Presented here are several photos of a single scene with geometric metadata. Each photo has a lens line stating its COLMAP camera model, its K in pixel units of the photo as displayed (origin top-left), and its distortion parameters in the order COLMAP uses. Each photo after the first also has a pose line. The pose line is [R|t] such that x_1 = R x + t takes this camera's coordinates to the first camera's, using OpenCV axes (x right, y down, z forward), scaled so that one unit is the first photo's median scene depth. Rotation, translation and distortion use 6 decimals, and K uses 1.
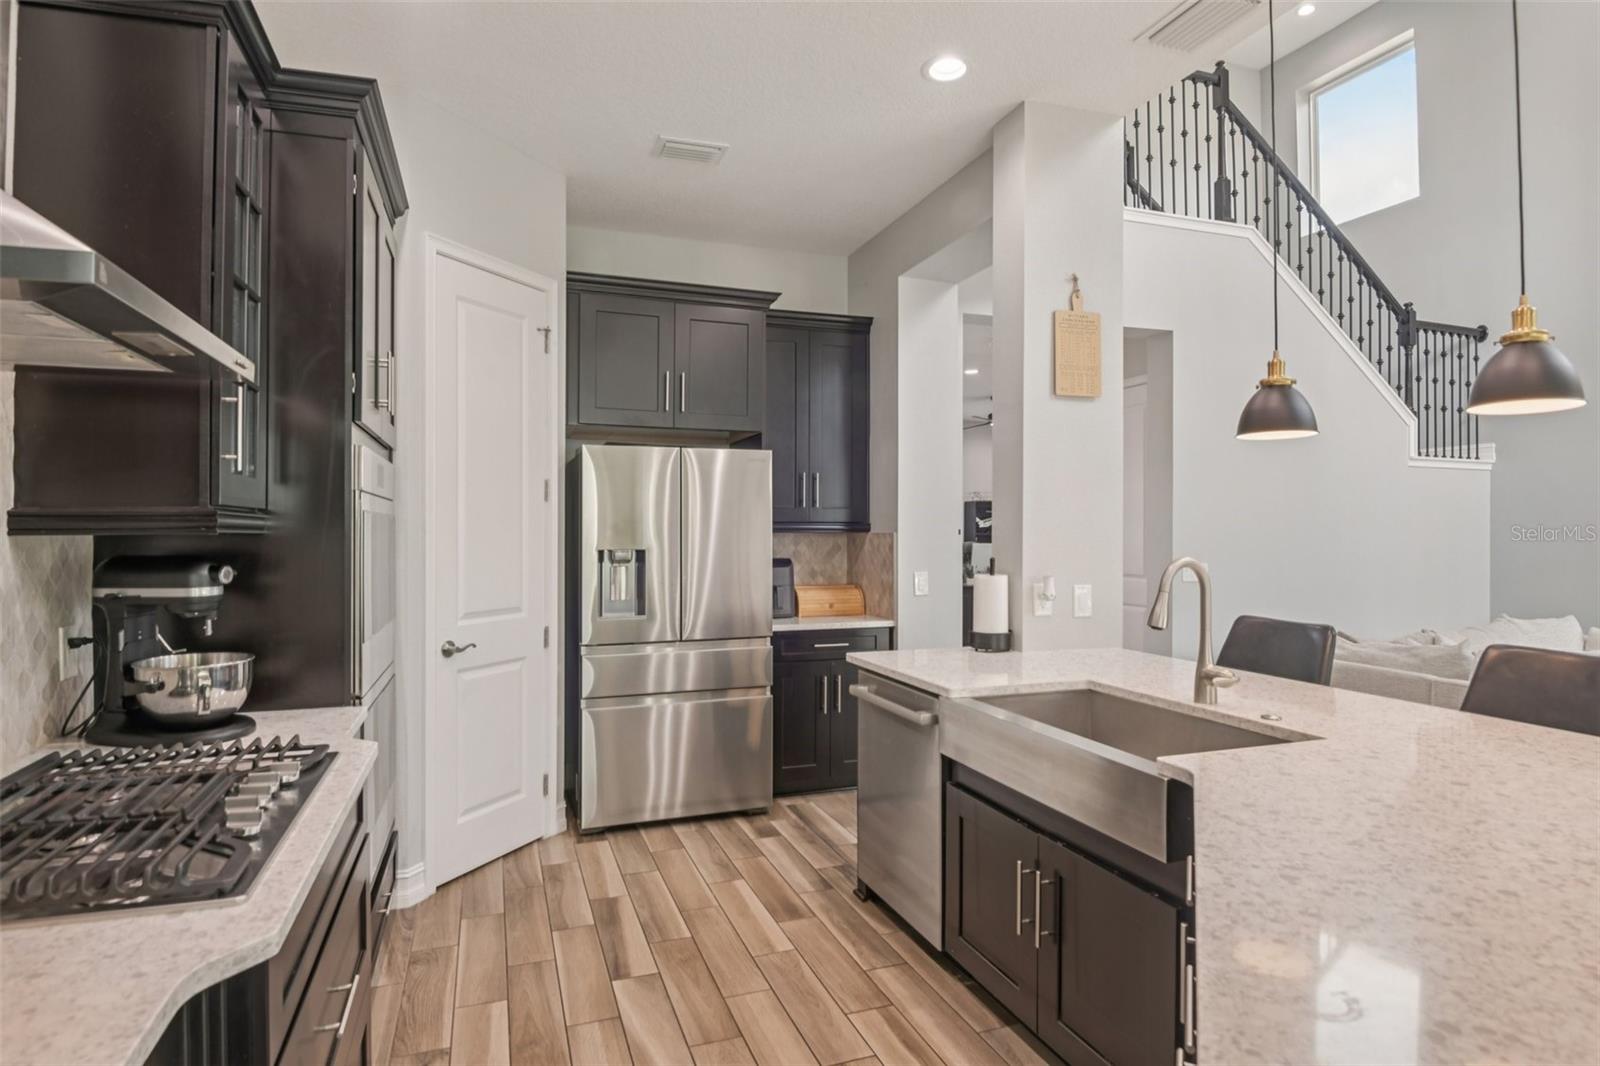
lens RADIAL K [[838.8, 0, 800.0], [0, 838.8, 533.0], [0, 0, 1]] dist [-0.000699, -0.000185]
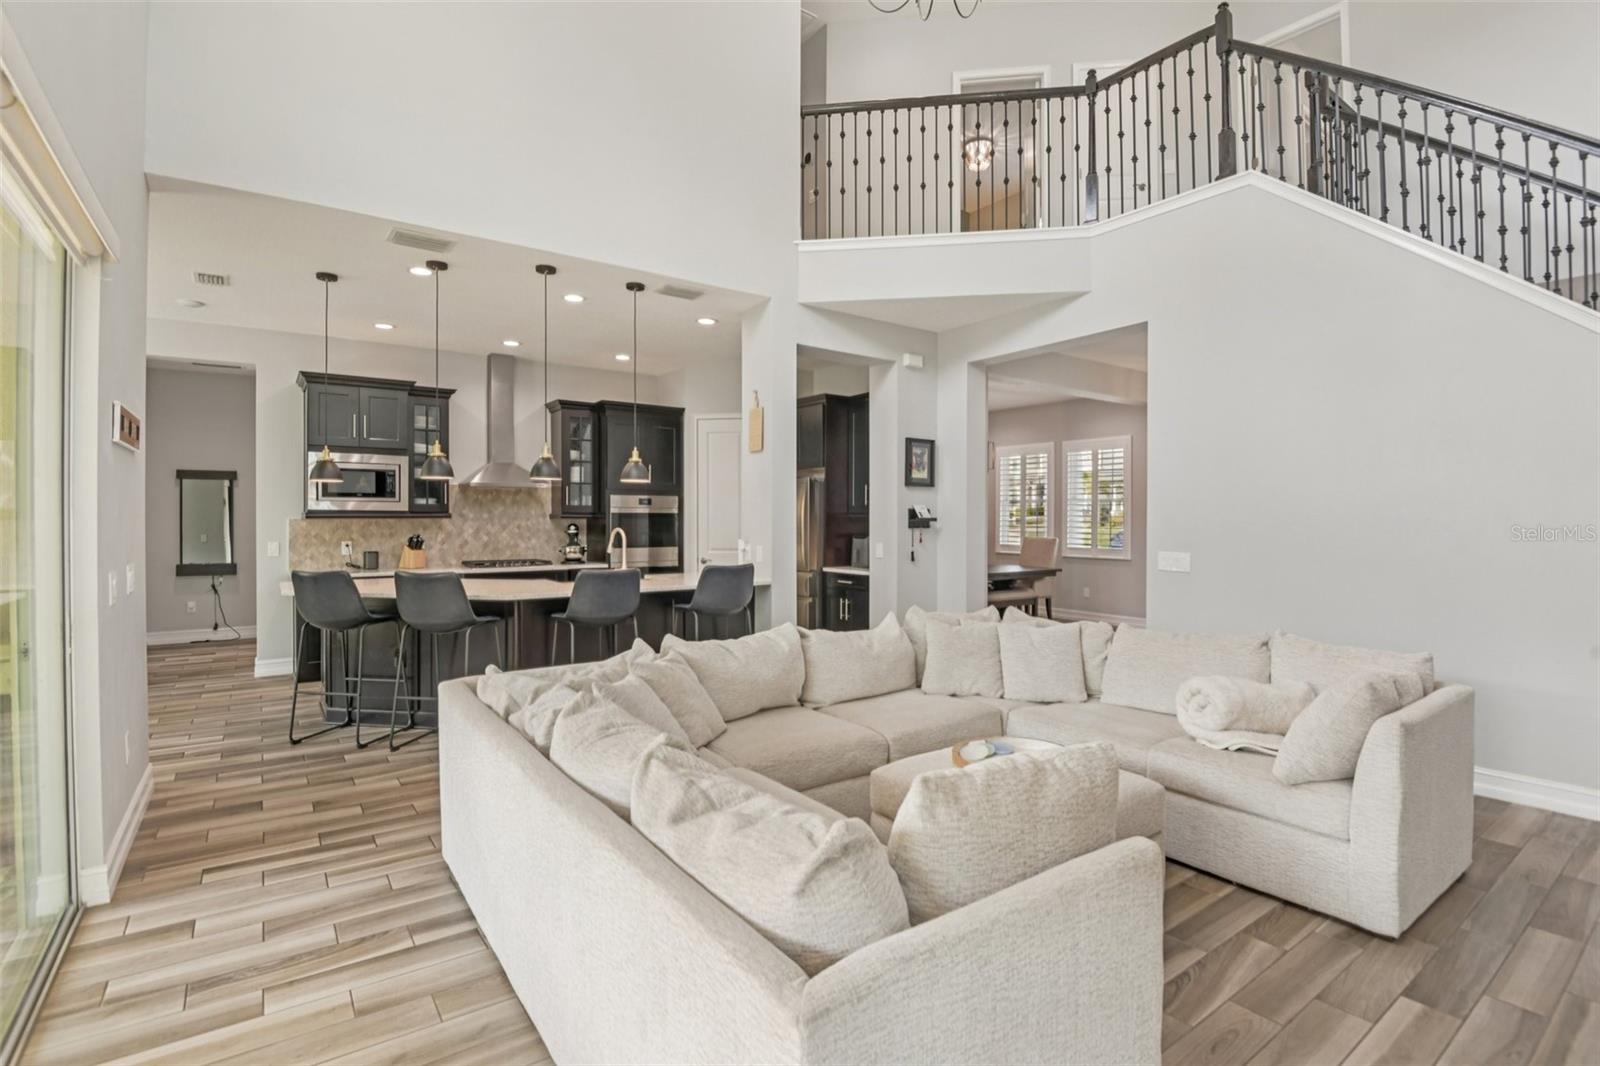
lens RADIAL K [[740.0, 0, 800.0], [0, 740.0, 533.0], [0, 0, 1]] dist [-0.022412, -0.000580]
pose [[0.303678, 0.021153, -0.952540, 1.928147], [-0.001789, 0.999764, 0.021631, -0.004545], [0.952773, -0.004865, 0.303645, 0.544832]]
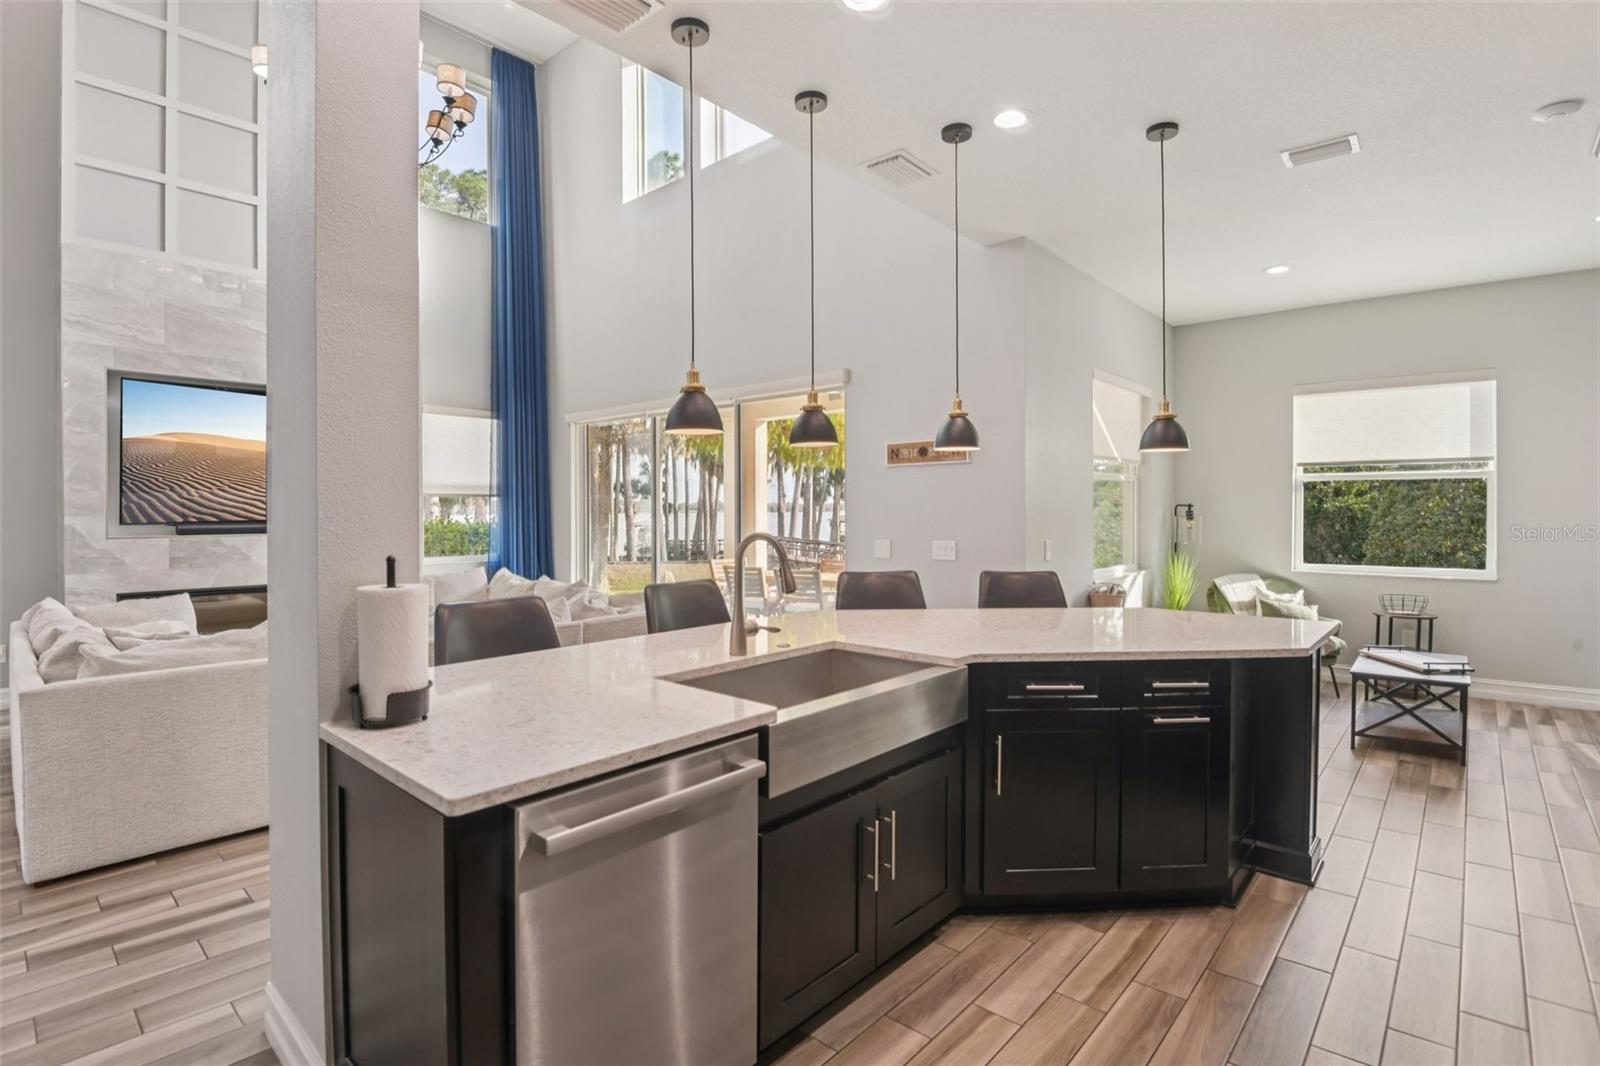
lens RADIAL K [[763.3, 0, 792.9], [0, 763.3, 523.6], [0, 0, 1]] dist [-0.001318, -0.028452]
pose [[-0.492876, -0.012165, 0.870015, -0.322058], [0.001954, 0.999884, 0.015088, 0.002350], [-0.870097, 0.009136, -0.492795, 0.978139]]
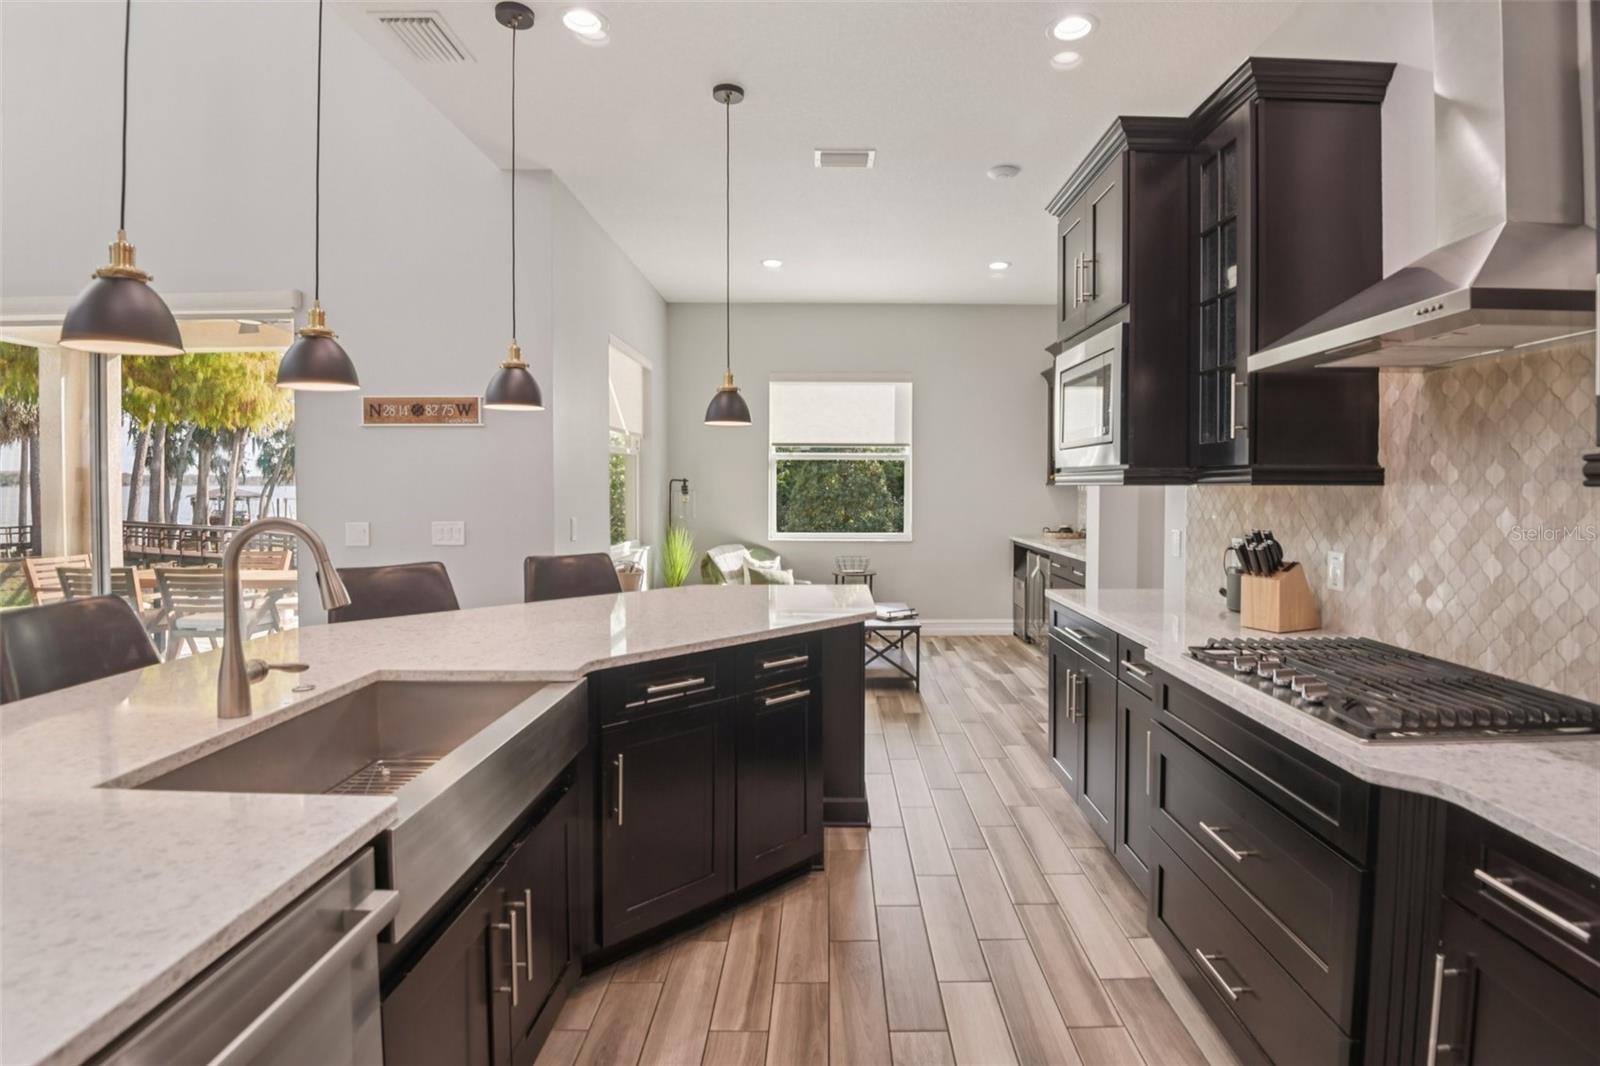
lens RADIAL K [[795.7, 0, 837.8], [0, 795.7, 509.4], [0, 0, 1]] dist [-0.005781, -0.026608]
pose [[-0.950957, -0.009929, 0.309165, -0.154784], [-0.000992, 0.999577, 0.029052, 0.002739], [-0.309323, 0.027320, -0.950565, 0.991074]]
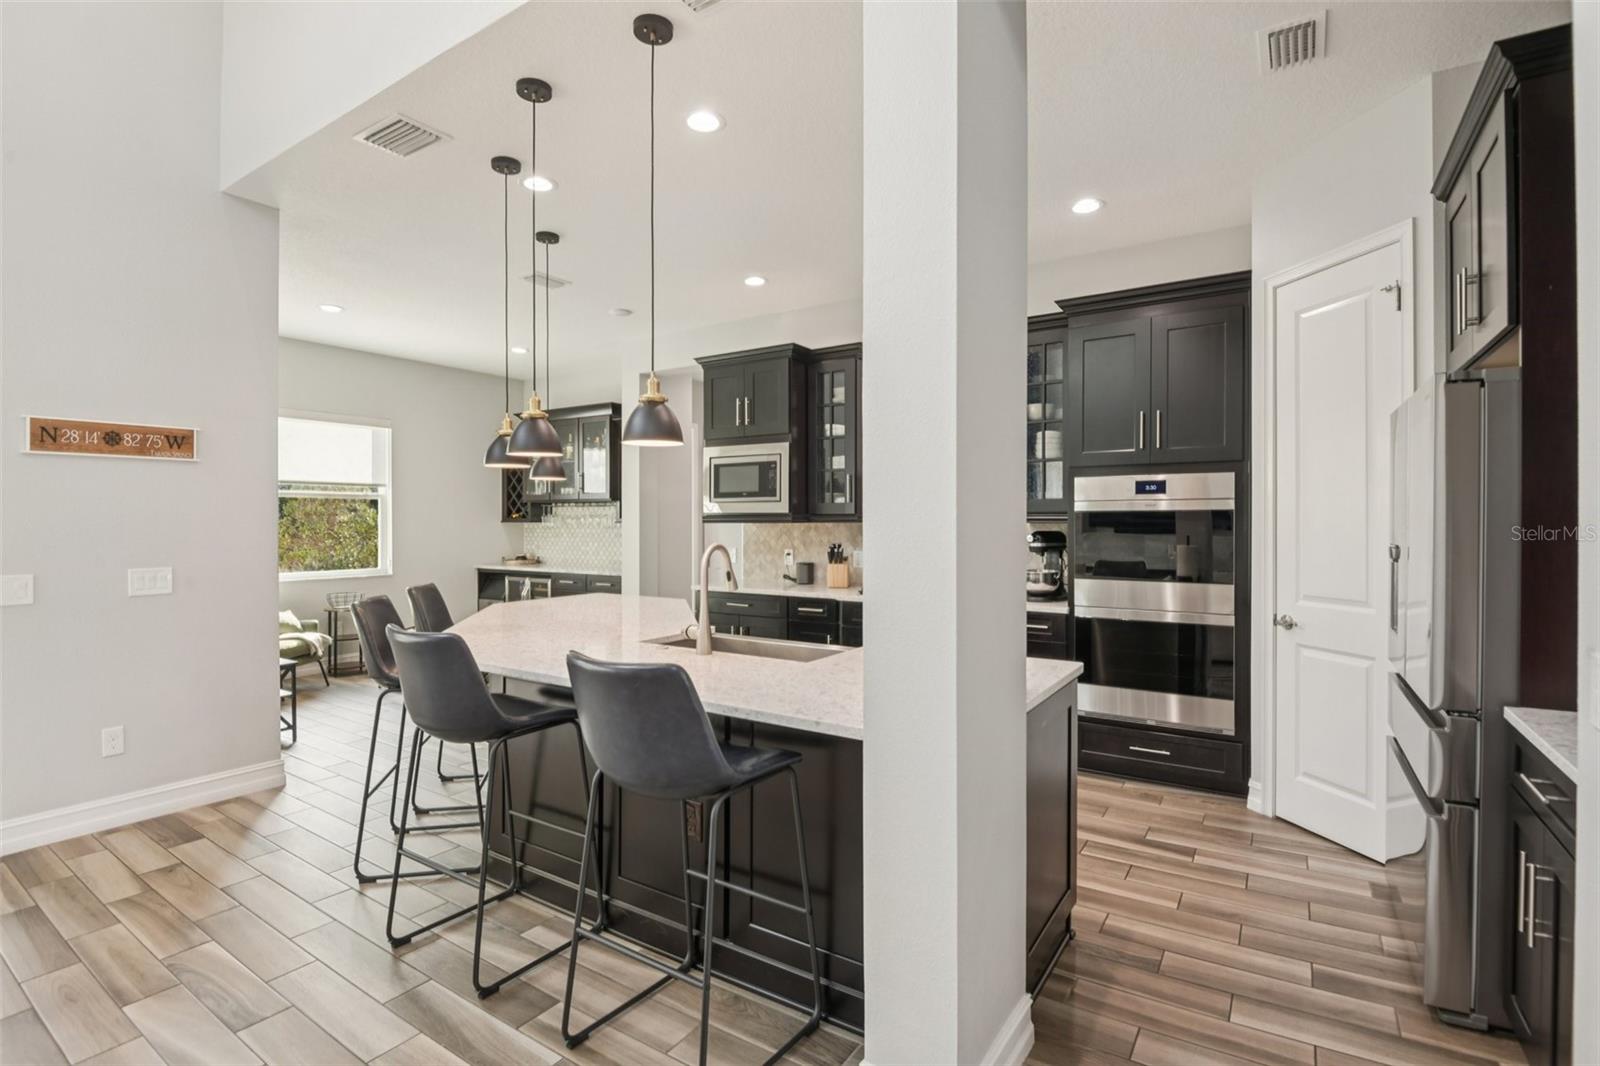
lens RADIAL K [[747.0, 0, 799.2], [0, 747.0, 527.6], [0, 0, 1]] dist [-0.003061, -0.000515]
pose [[-0.789013, 0.009135, -0.614308, 0.714340], [0.004147, 0.999946, 0.009544, -0.003151], [0.614362, 0.004983, -0.789008, 1.339130]]
